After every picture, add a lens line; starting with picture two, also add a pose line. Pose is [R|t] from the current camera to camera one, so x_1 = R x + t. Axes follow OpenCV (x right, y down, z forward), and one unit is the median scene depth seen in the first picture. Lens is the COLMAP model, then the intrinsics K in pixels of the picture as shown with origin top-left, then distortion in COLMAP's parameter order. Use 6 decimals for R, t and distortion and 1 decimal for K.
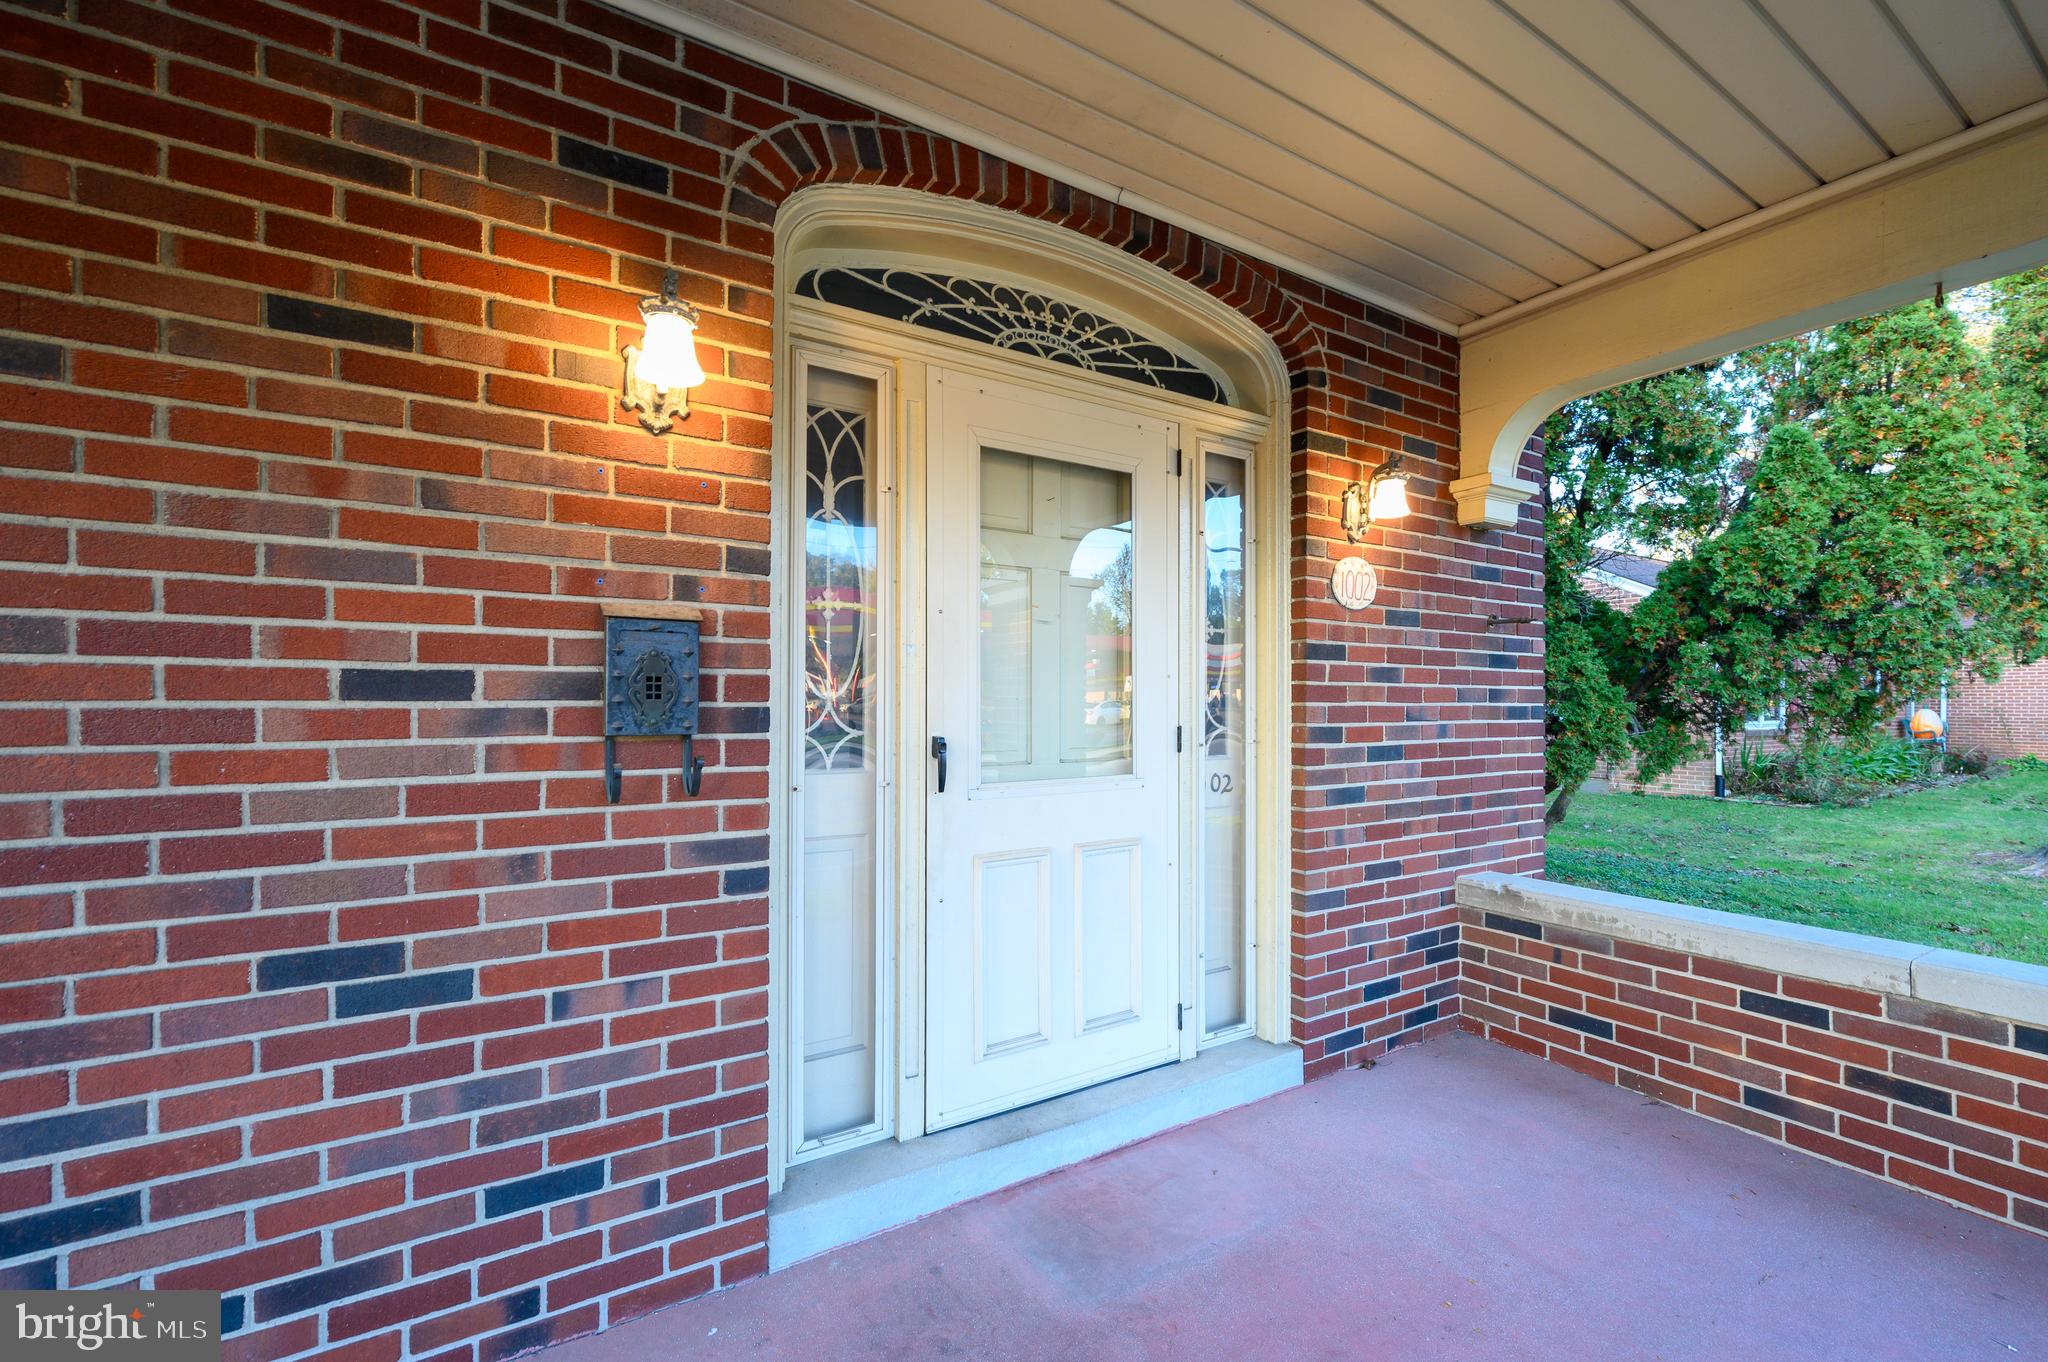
lens RADIAL K [[854.5, 0, 1028.3], [0, 854.5, 697.7], [0, 0, 1]] dist [0.000298, -0.000138]
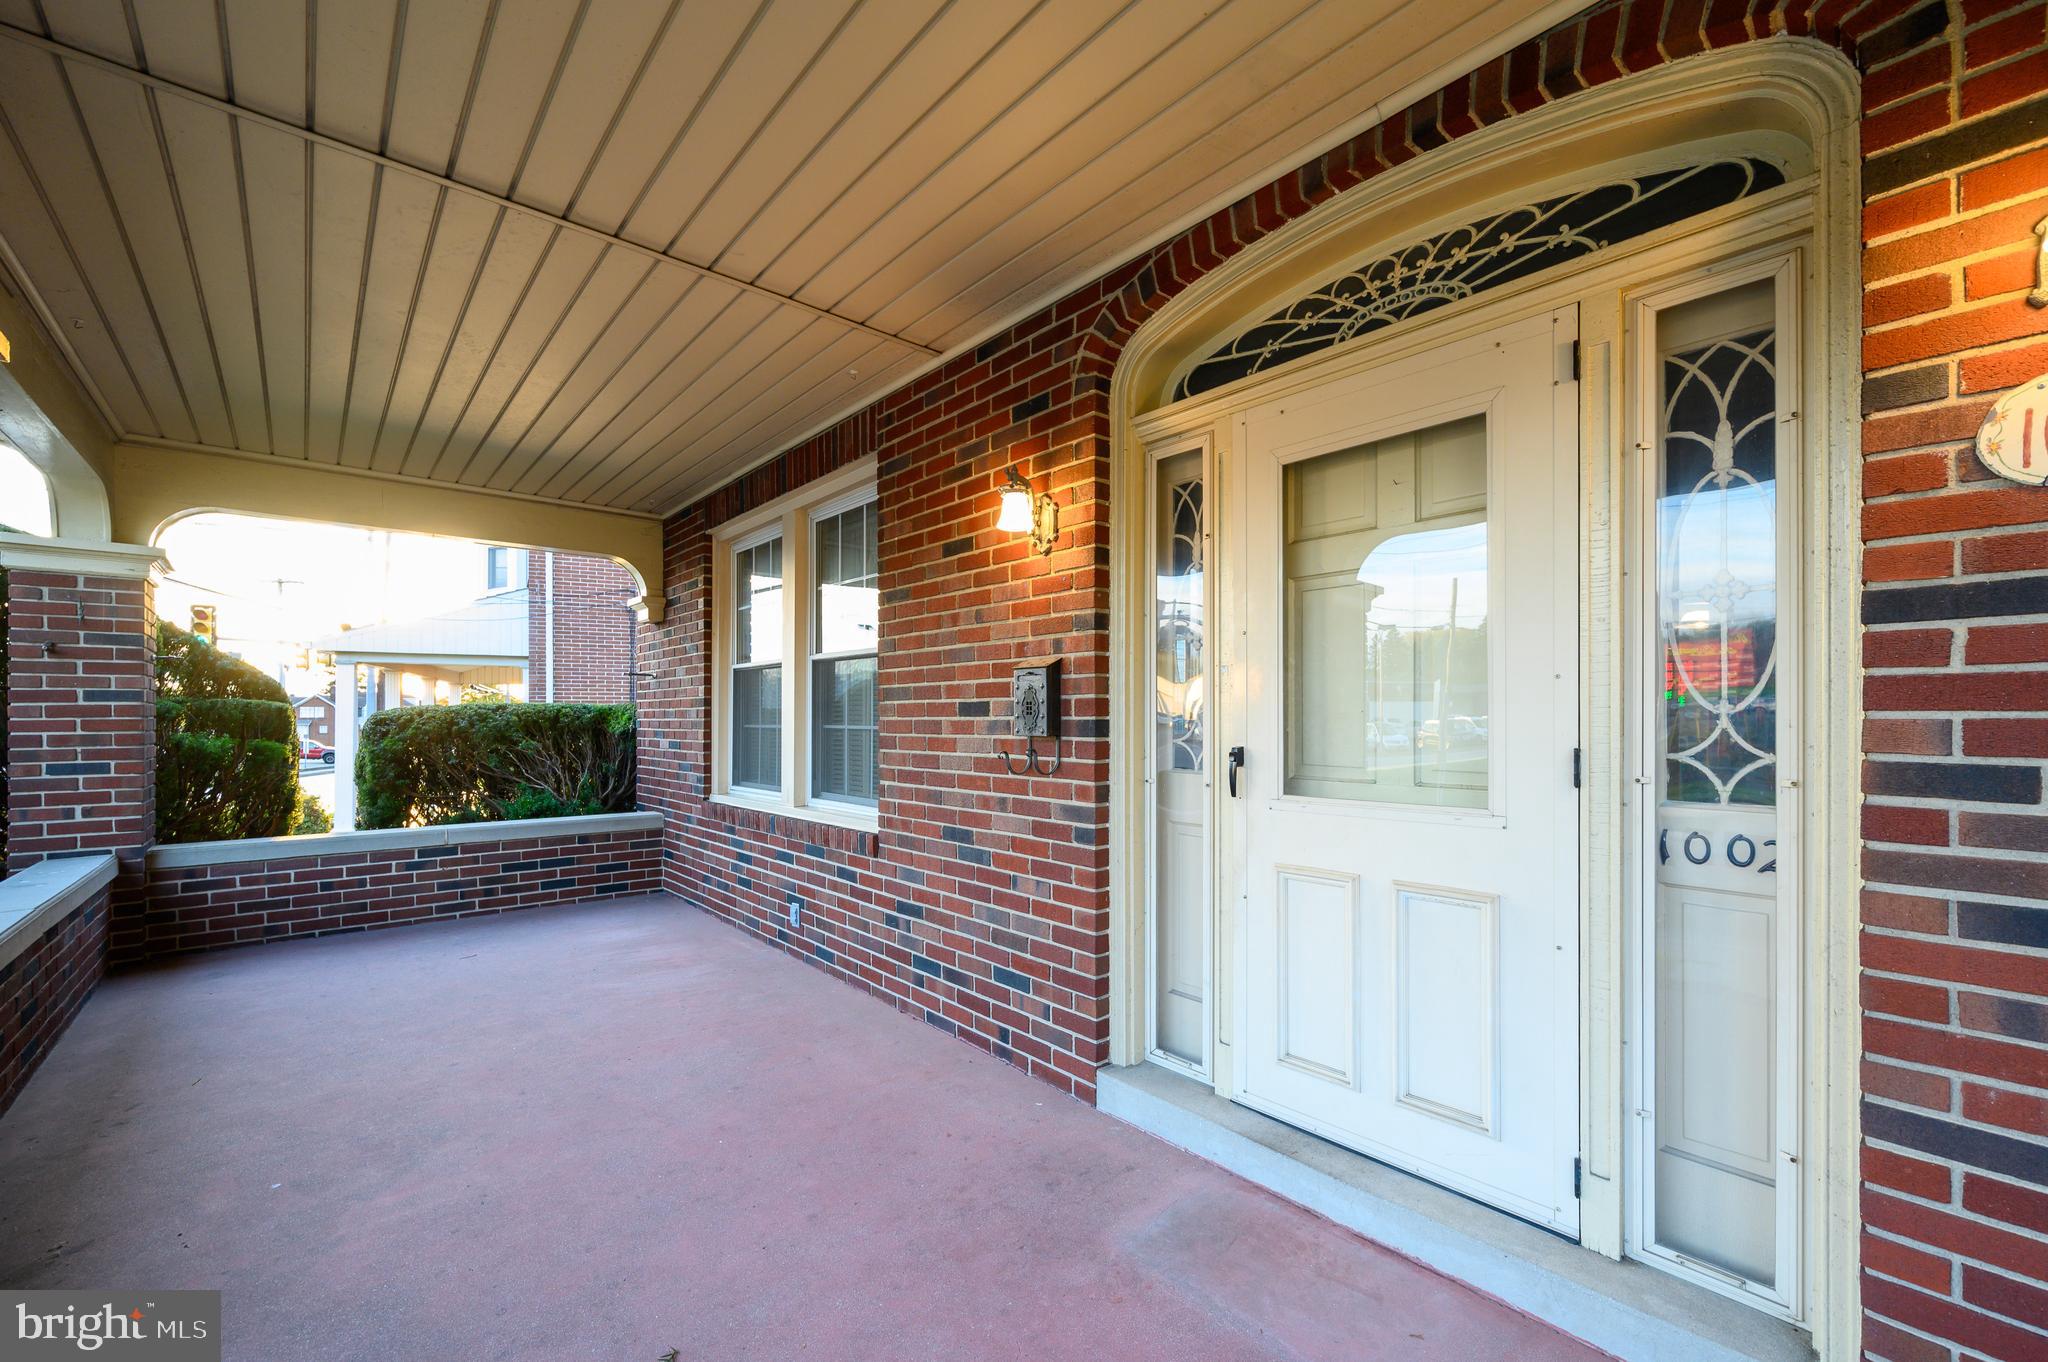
lens RADIAL K [[830.5, 0, 1034.8], [0, 830.5, 715.2], [0, 0, 1]] dist [0.001274, 0.000359]
pose [[0.164182, -0.006433, -0.986409, 0.892861], [0.006703, 0.999963, -0.005405, 0.008261], [0.986407, -0.005724, 0.164219, 0.551939]]
